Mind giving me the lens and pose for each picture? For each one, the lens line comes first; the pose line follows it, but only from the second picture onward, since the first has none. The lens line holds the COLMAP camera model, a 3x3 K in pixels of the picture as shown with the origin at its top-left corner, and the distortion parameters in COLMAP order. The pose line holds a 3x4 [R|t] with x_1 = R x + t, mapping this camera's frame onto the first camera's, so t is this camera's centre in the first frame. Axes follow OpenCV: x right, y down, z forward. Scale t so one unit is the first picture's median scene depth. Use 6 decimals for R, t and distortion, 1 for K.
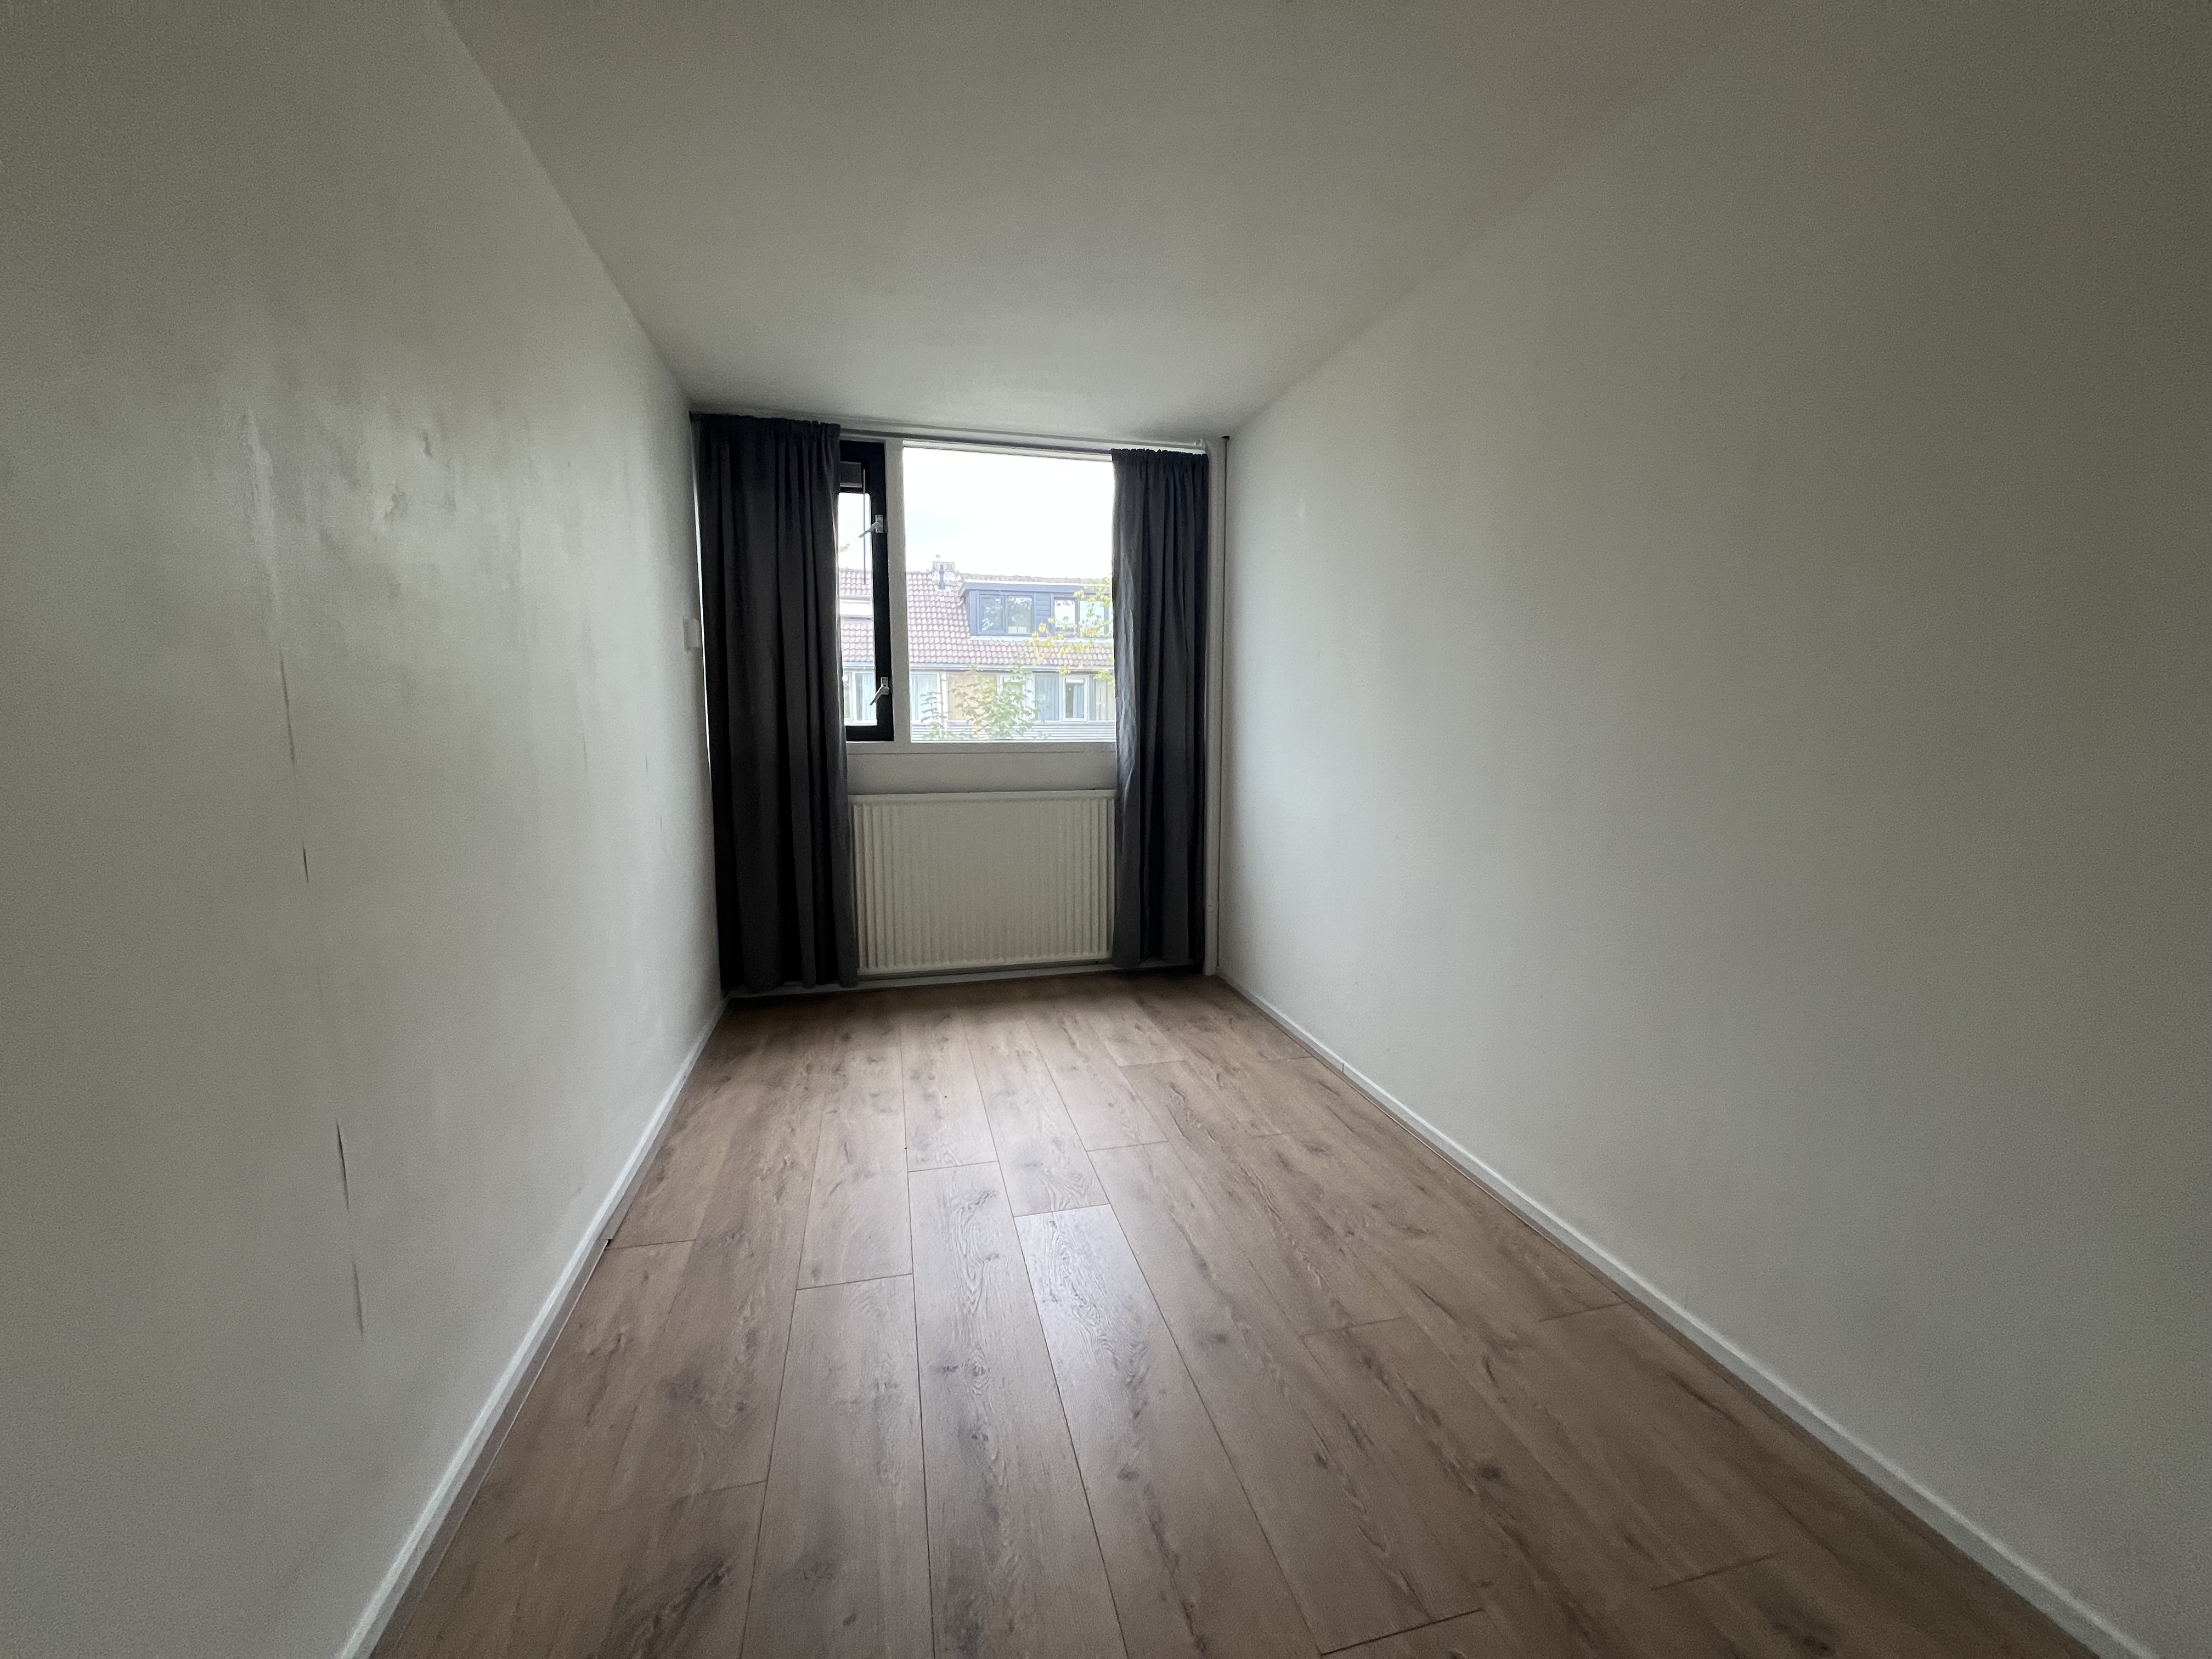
lens RADIAL K [[901.3, 0, 1106.0], [0, 901.3, 829.5], [0, 0, 1]] dist [-0.002579, -0.000252]
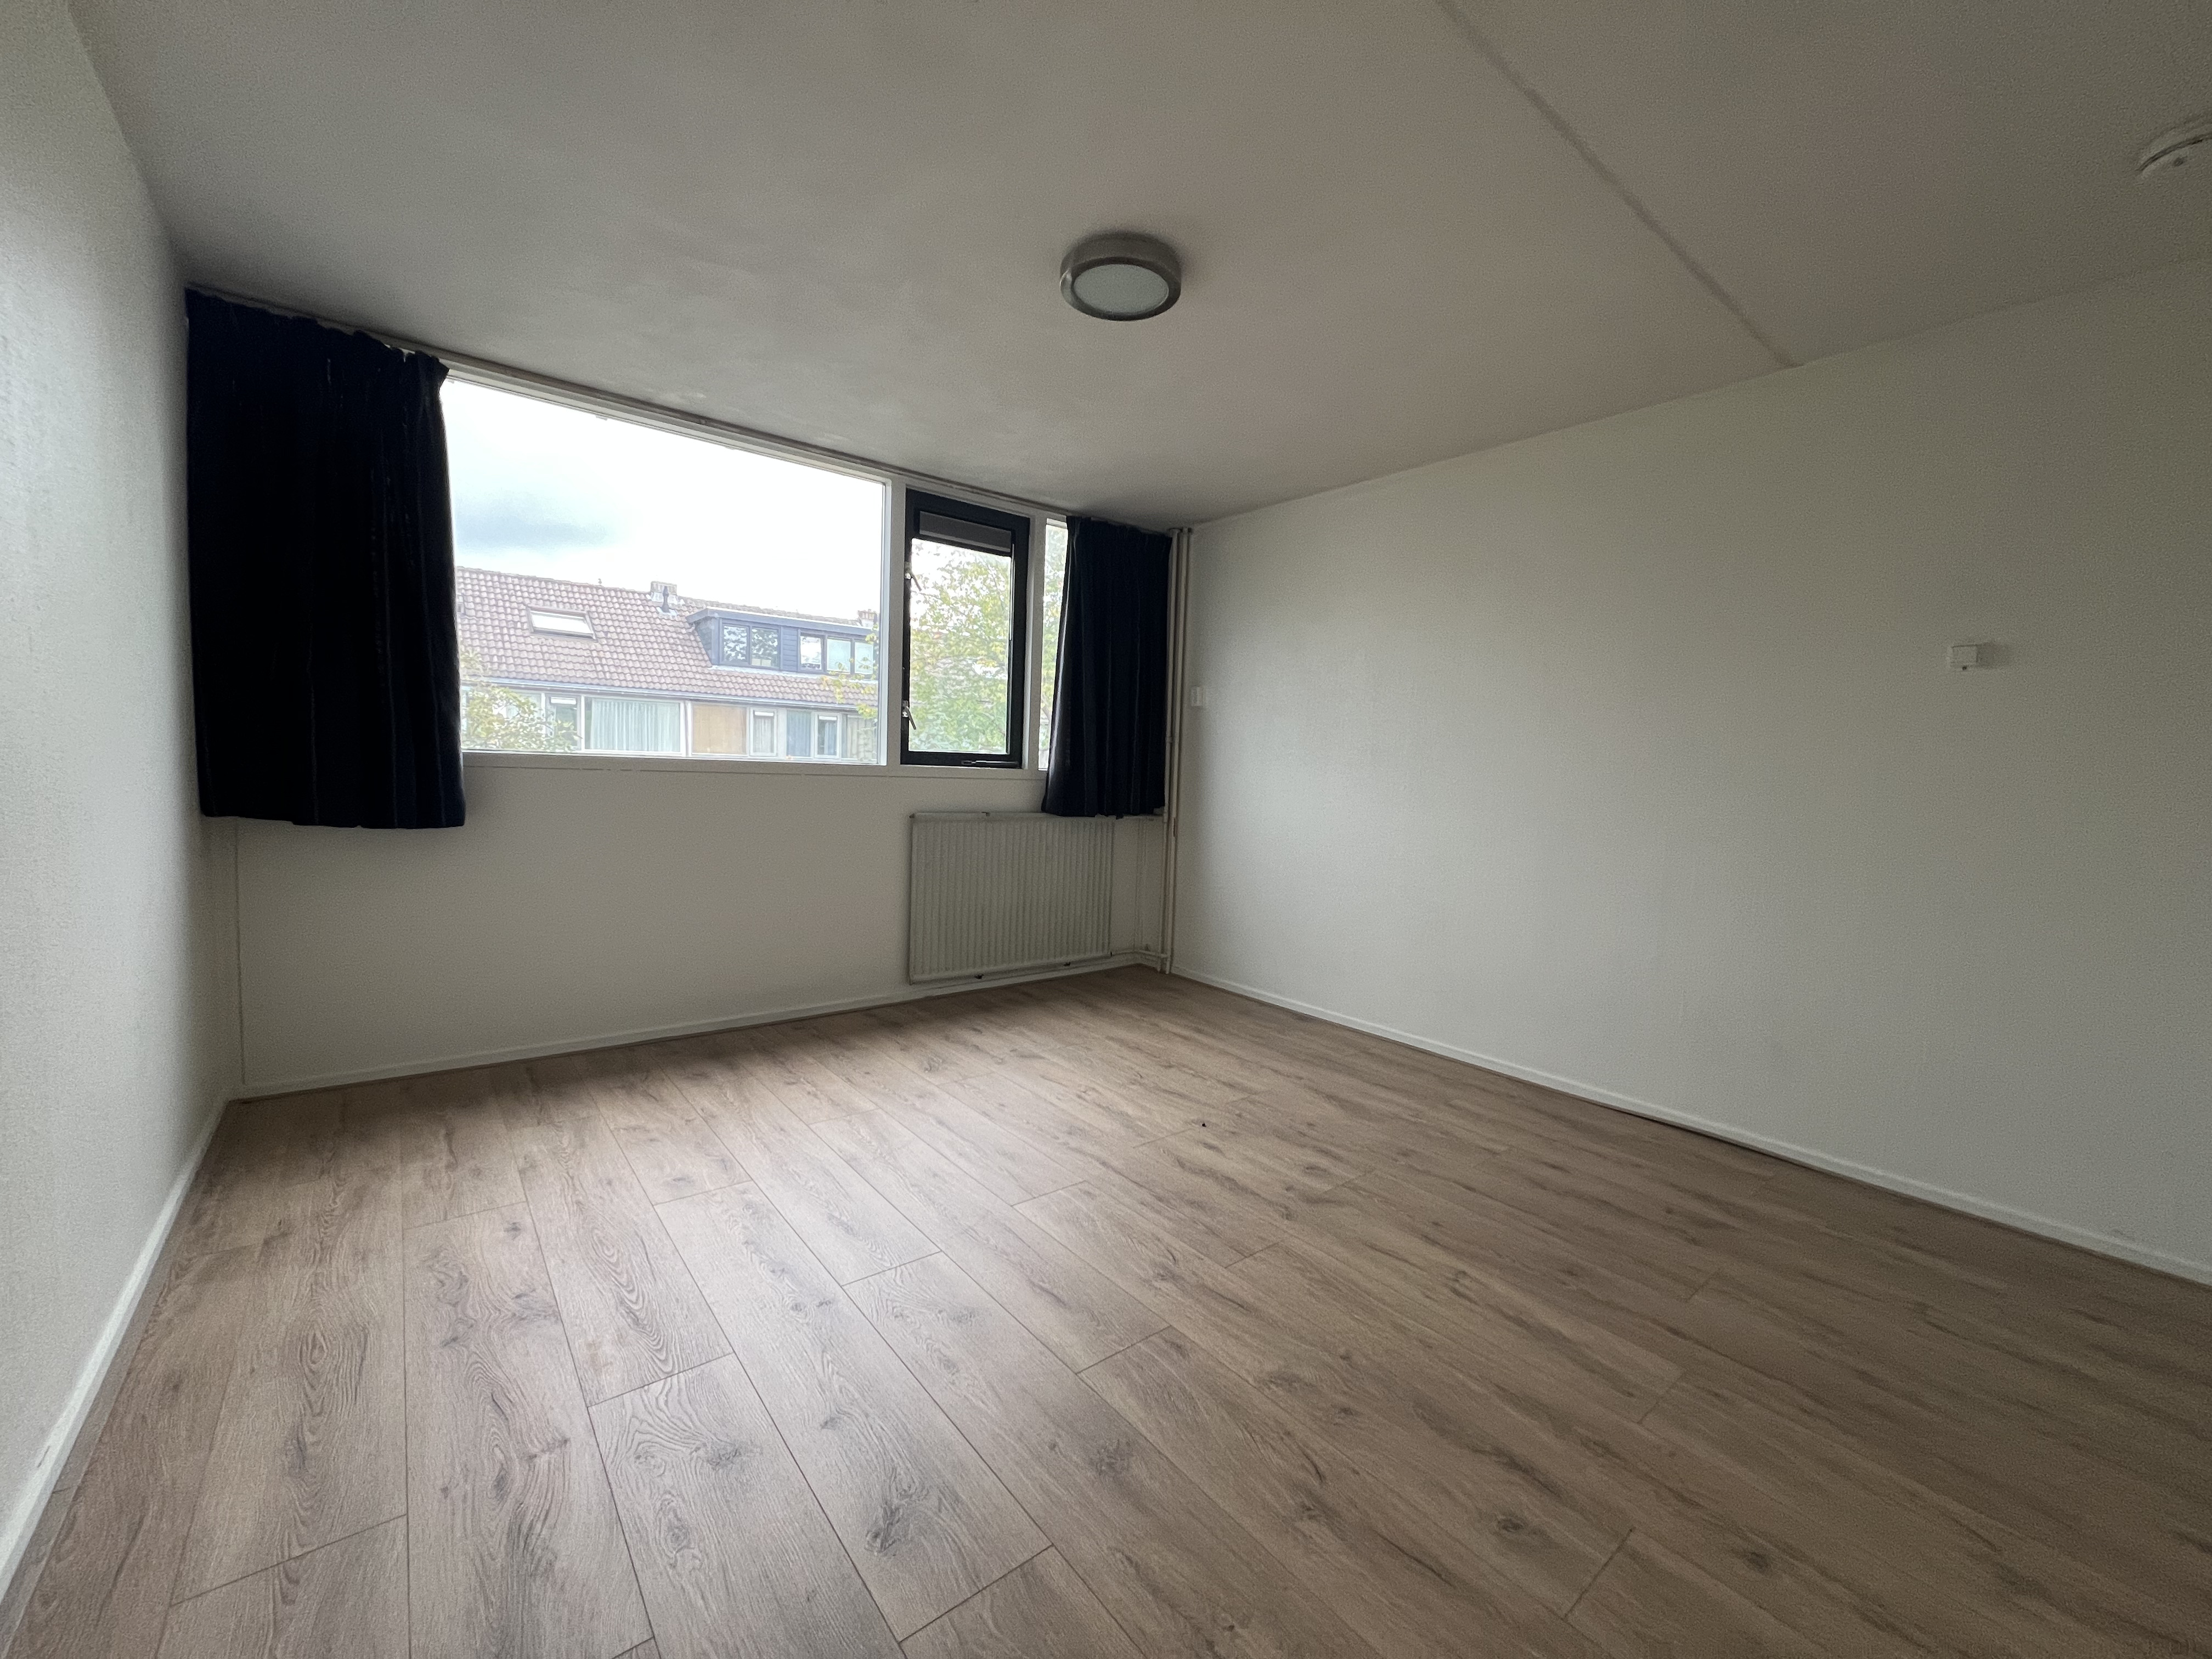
lens RADIAL K [[901.3, 0, 1106.0], [0, 901.3, 829.5], [0, 0, 1]] dist [-0.002579, -0.000252]
pose [[0.912268, 0.003827, 0.409577, -0.157854], [0.017353, 0.998697, -0.047982, 0.009402], [-0.409227, 0.050880, 0.911013, -0.019452]]
